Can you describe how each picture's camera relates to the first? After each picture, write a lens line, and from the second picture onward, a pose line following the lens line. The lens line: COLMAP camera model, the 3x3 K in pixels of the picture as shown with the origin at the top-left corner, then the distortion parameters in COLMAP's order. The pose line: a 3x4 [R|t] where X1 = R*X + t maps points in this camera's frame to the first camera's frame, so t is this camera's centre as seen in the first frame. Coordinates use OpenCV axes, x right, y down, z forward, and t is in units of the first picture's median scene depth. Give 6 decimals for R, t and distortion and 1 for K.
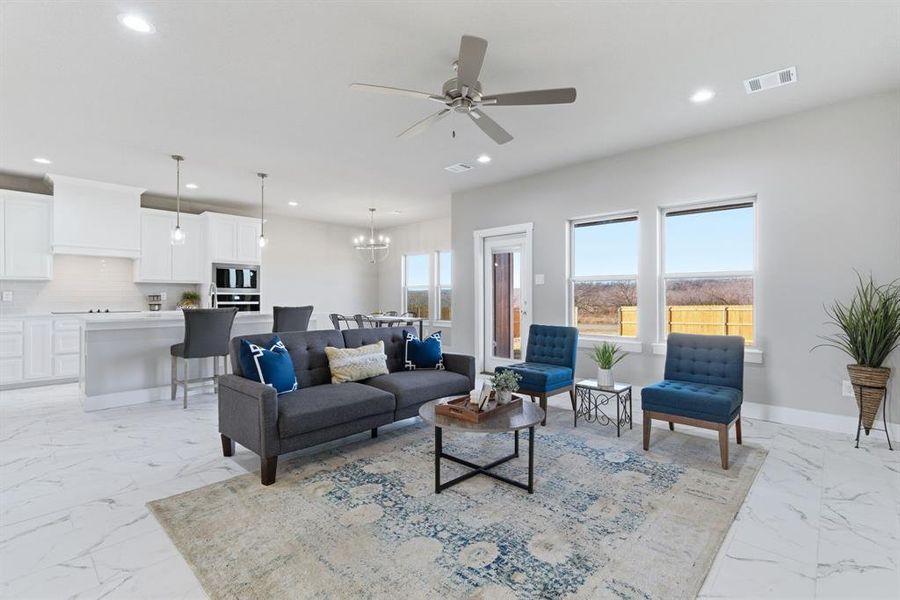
lens RADIAL K [[405.7, 0, 454.3], [0, 405.7, 297.7], [0, 0, 1]] dist [0.001025, 0.000975]
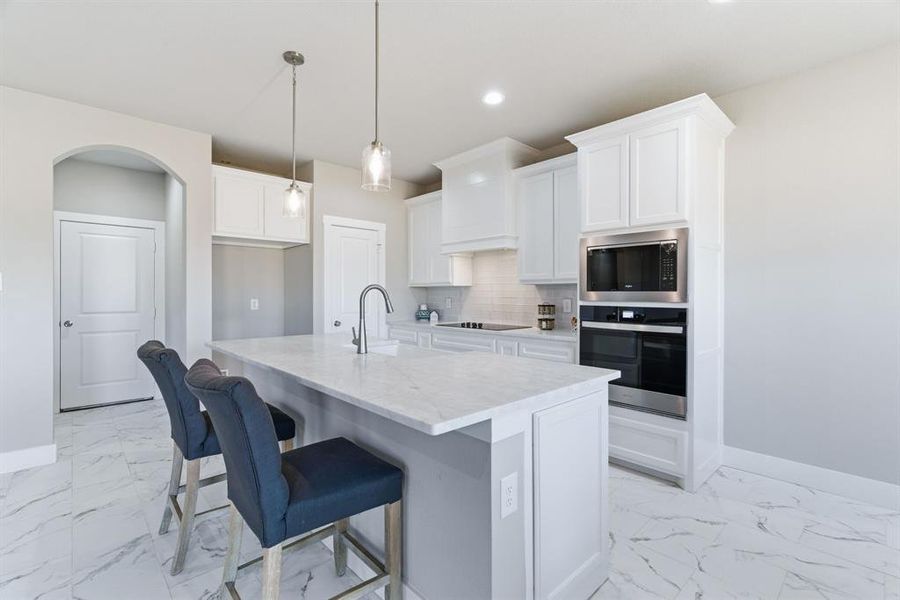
lens RADIAL K [[405.7, 0, 457.0], [0, 405.7, 296.8], [0, 0, 1]] dist [0.001025, 0.000975]
pose [[-0.065795, 0.005890, -0.997816, -0.226560], [-0.004880, 0.999969, 0.006225, -0.042822], [0.997821, 0.005278, -0.065764, 1.822096]]
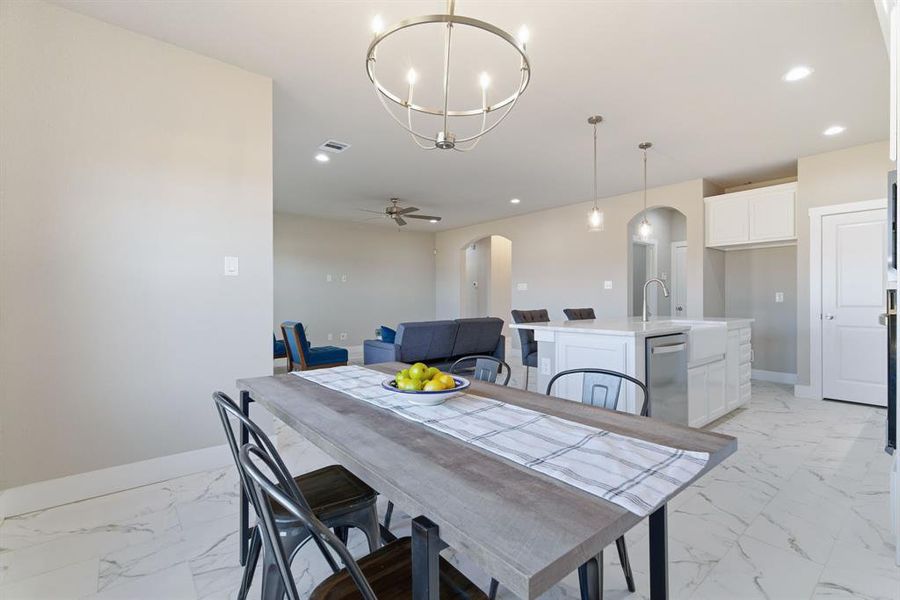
lens RADIAL K [[405.7, 0, 453.6], [0, 405.7, 293.7], [0, 0, 1]] dist [0.001025, 0.000975]
pose [[-0.991247, 0.004501, 0.131946, -0.545831], [0.003592, 0.999968, -0.007133, -0.009330], [-0.131974, -0.006597, -0.991231, 2.847429]]
